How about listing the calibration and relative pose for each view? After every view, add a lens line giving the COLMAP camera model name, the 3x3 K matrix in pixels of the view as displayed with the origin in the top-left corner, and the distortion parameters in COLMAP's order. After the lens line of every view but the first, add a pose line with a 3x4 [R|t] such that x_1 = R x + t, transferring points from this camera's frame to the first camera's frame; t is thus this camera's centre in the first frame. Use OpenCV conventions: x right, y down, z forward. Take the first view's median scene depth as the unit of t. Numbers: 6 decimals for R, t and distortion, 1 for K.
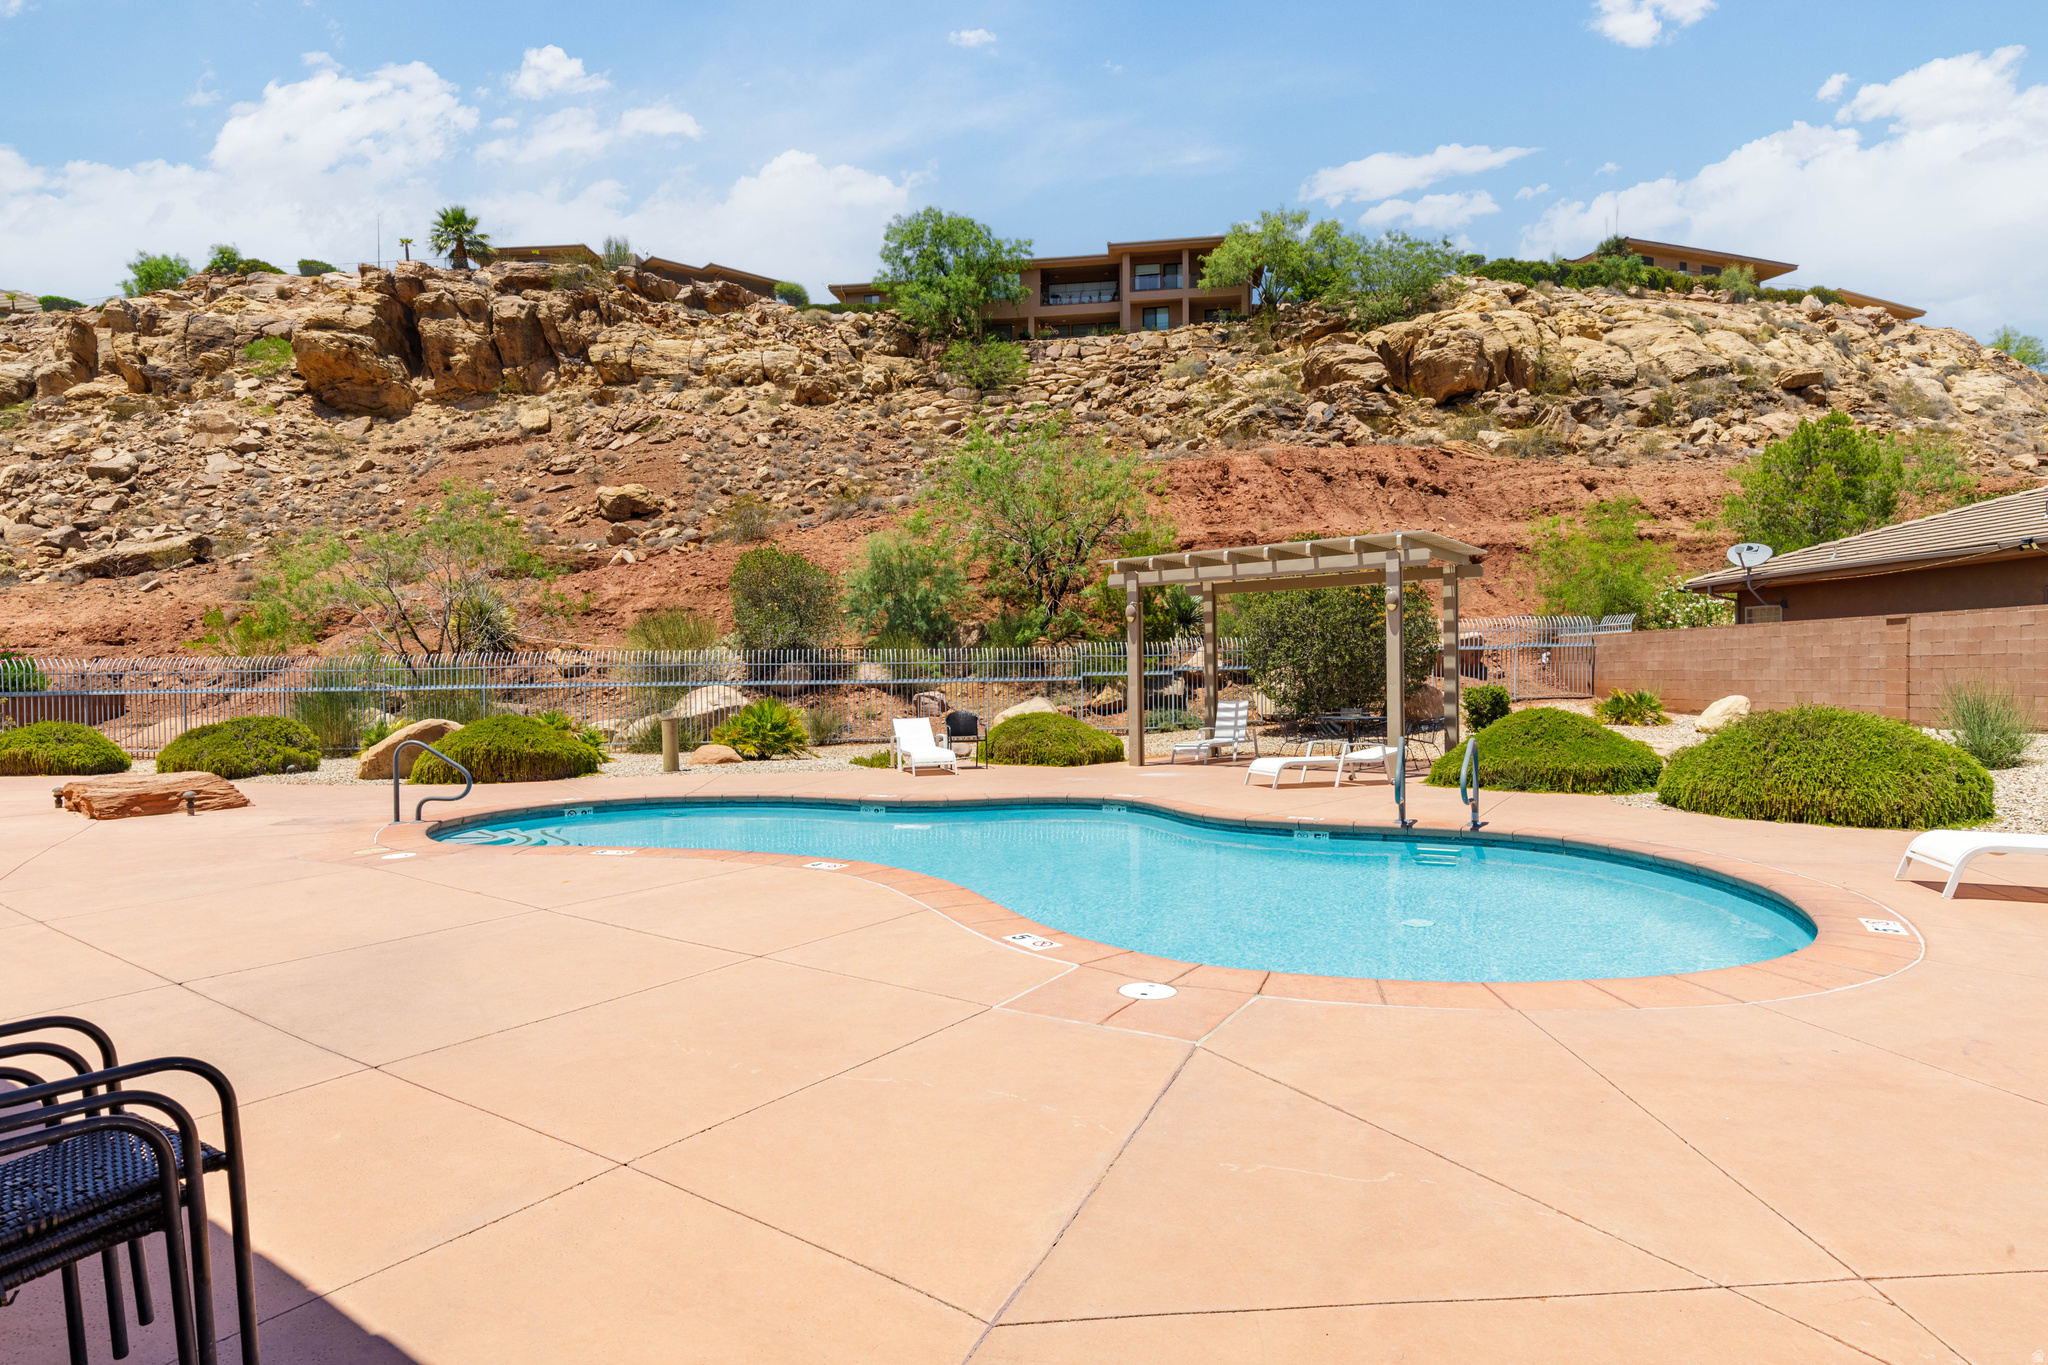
lens RADIAL K [[1108.6, 0, 1024.0], [0, 1108.6, 682.5], [0, 0, 1]] dist [0.000640, 0.002030]
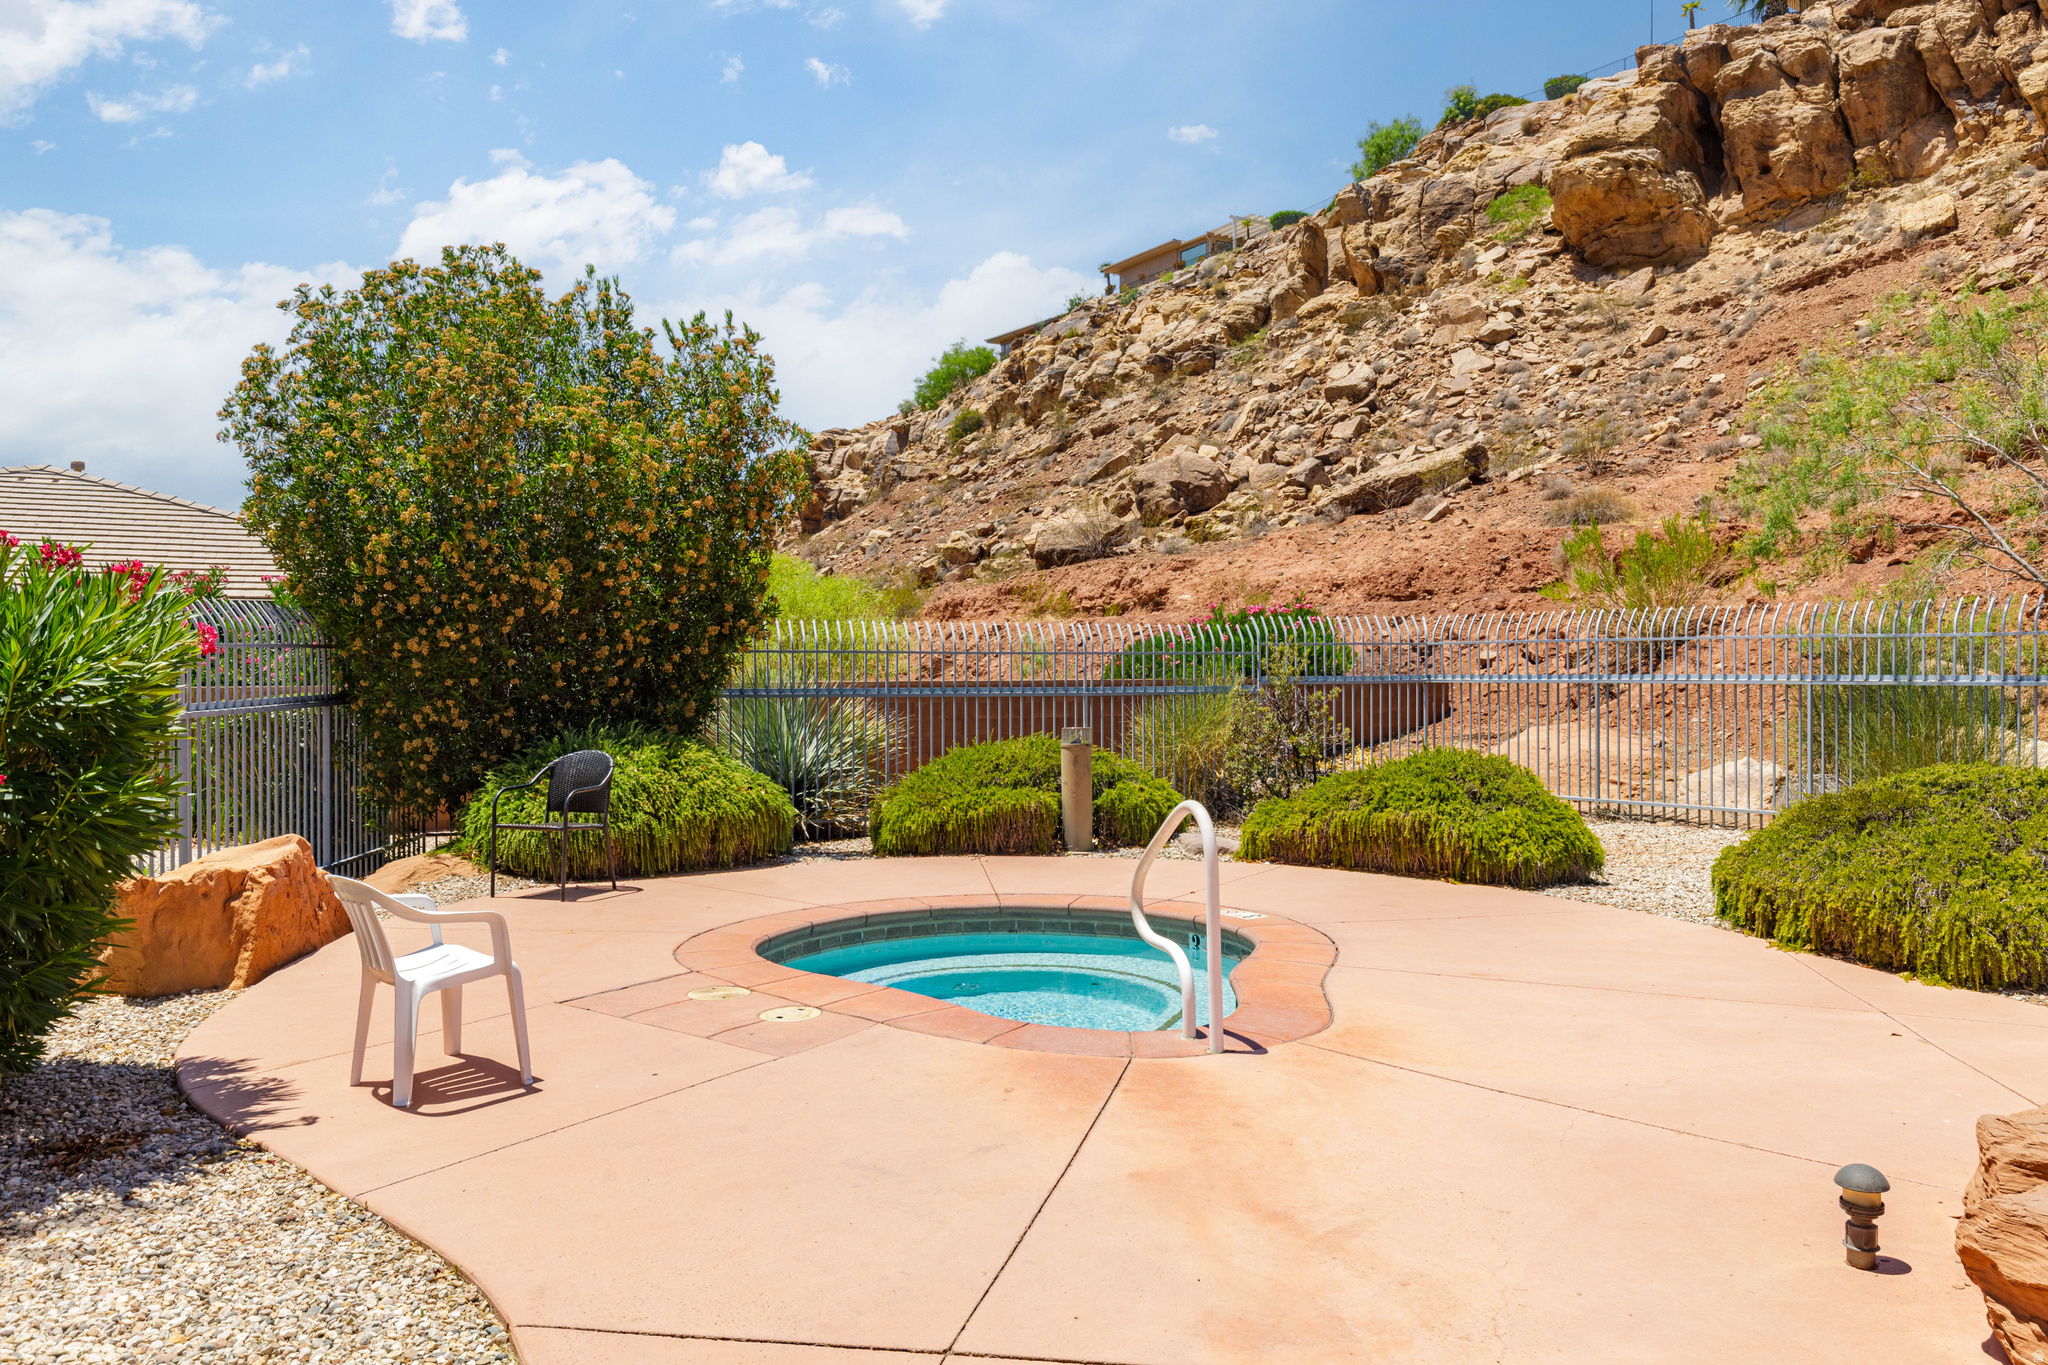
lens RADIAL K [[1497.0, 0, 1024.0], [0, 1497.0, 682.5], [0, 0, 1]] dist [0.000292, -0.001760]
pose [[0.642216, 0.018303, -0.766305, -0.134234], [-0.008321, 0.999822, 0.016907, 0.000164], [0.766478, -0.004481, 0.642255, 0.124432]]
